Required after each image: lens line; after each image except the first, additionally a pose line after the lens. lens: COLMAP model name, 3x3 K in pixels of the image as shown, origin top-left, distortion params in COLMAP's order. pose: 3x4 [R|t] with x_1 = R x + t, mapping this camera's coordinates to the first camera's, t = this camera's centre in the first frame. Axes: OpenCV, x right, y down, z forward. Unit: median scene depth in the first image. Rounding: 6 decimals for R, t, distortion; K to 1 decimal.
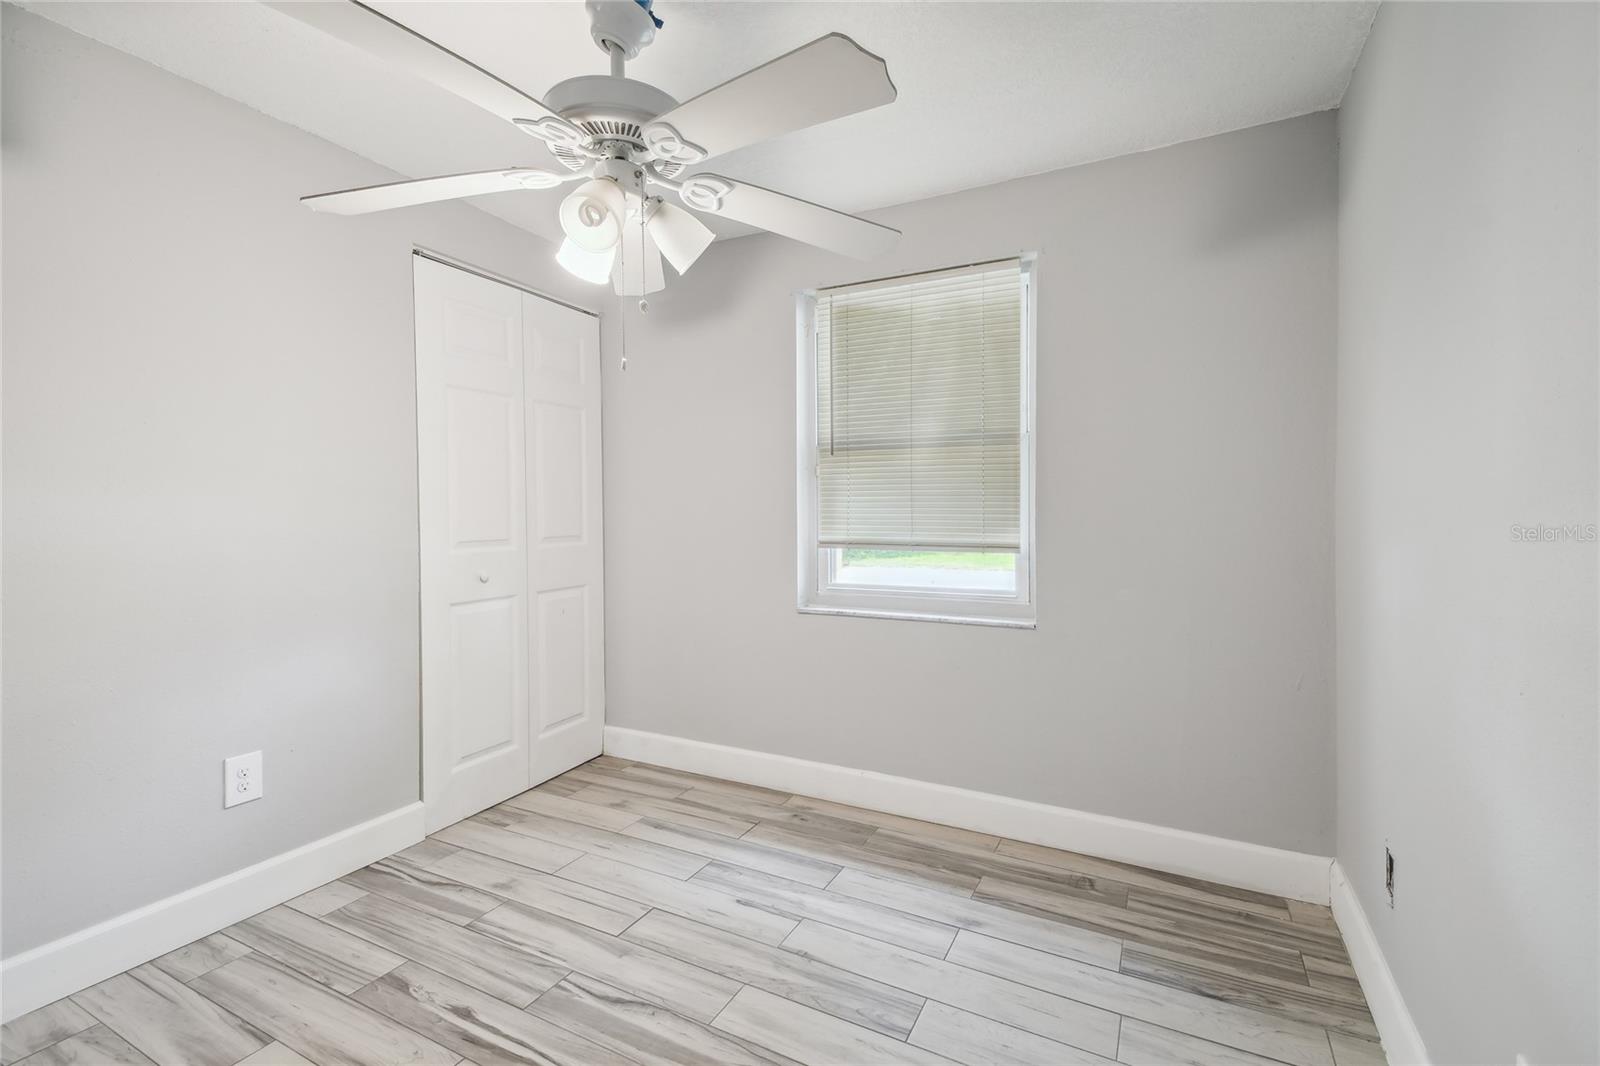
lens RADIAL K [[698.3, 0, 802.7], [0, 698.3, 526.4], [0, 0, 1]] dist [0.045949, -0.025637]
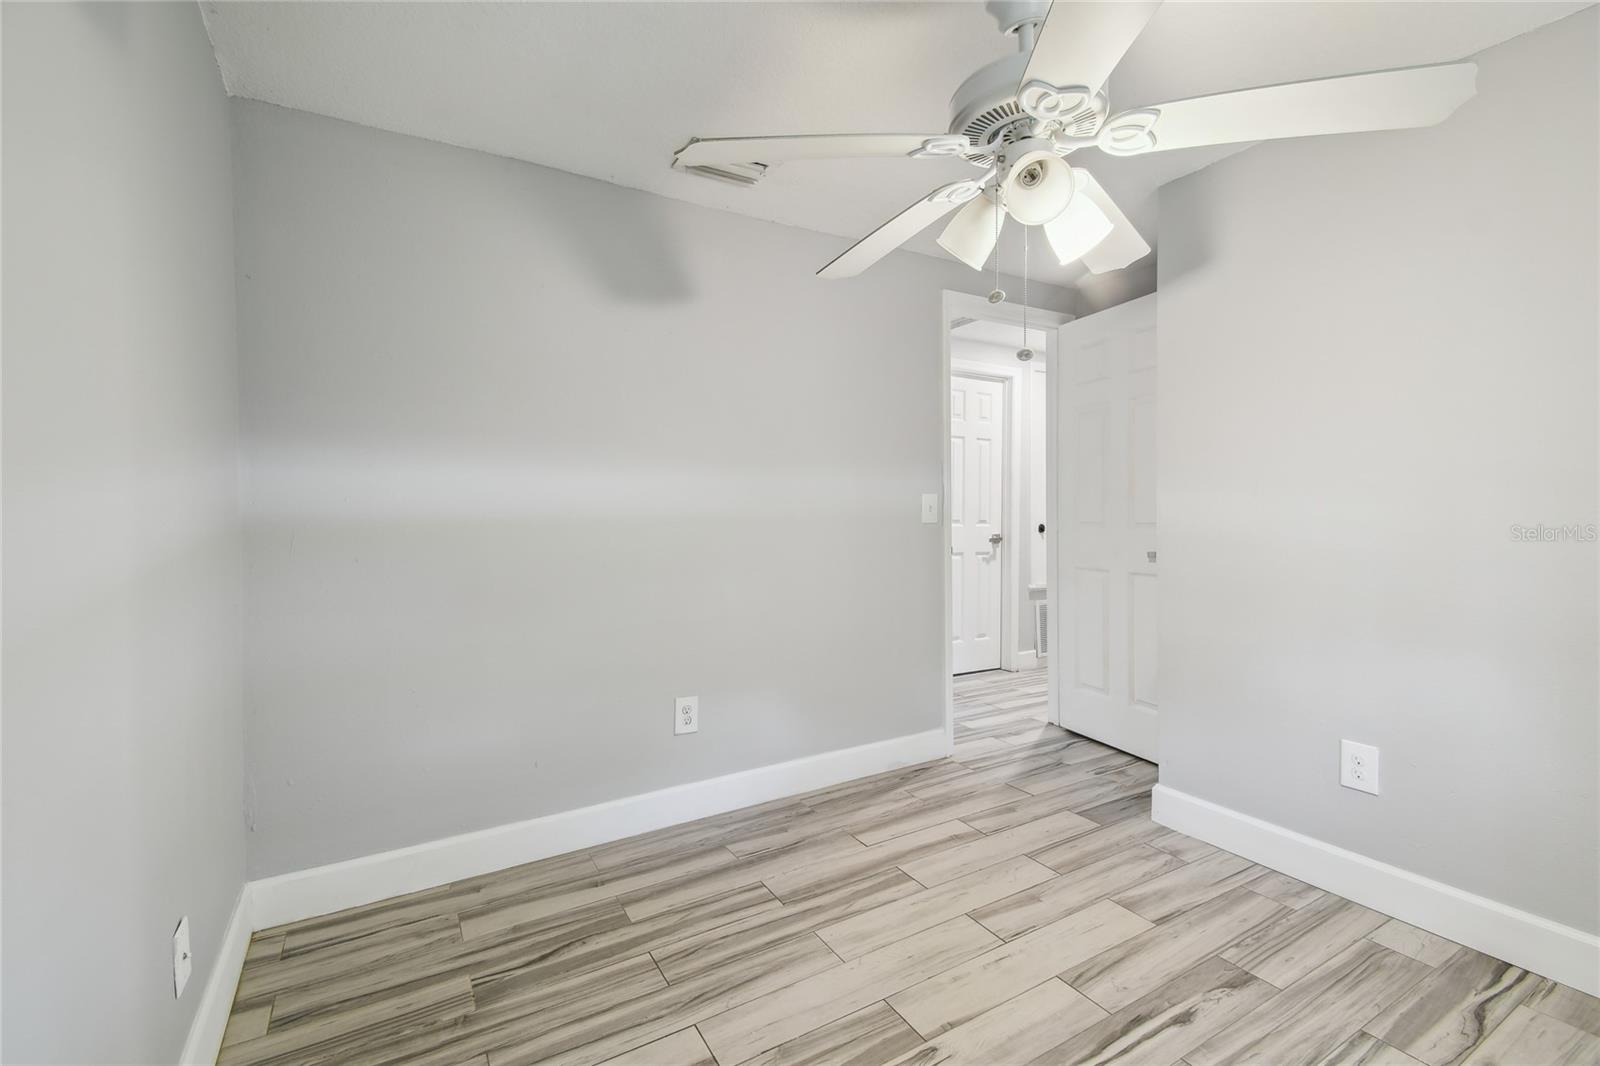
lens RADIAL K [[698.3, 0, 802.7], [0, 698.3, 526.4], [0, 0, 1]] dist [0.045949, -0.025637]
pose [[-0.538574, 0.021069, -0.842315, 0.493736], [-0.006662, 0.999550, 0.029261, -0.014796], [0.842552, 0.021370, -0.538191, 0.860037]]
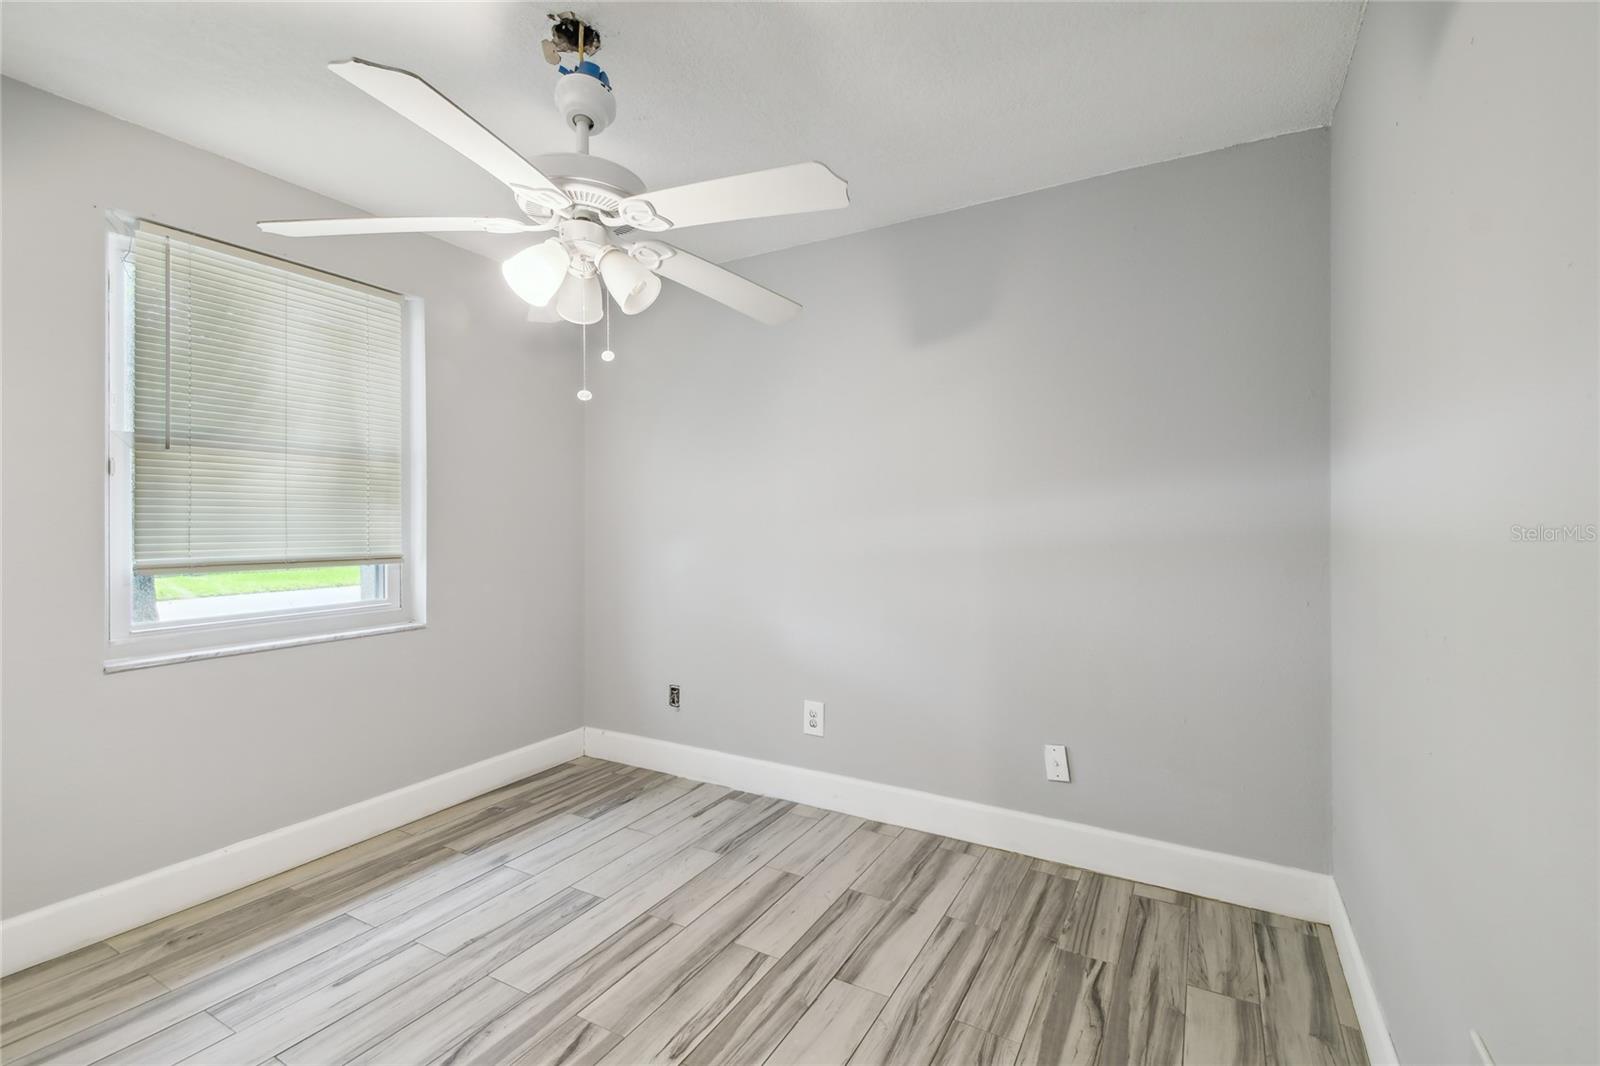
lens RADIAL K [[698.3, 0, 802.7], [0, 698.3, 526.4], [0, 0, 1]] dist [0.045949, -0.025637]
pose [[0.038001, -0.004656, 0.999267, -0.946241], [0.022301, 0.999744, 0.003810, -0.010396], [-0.999029, 0.022140, 0.038095, 0.406667]]
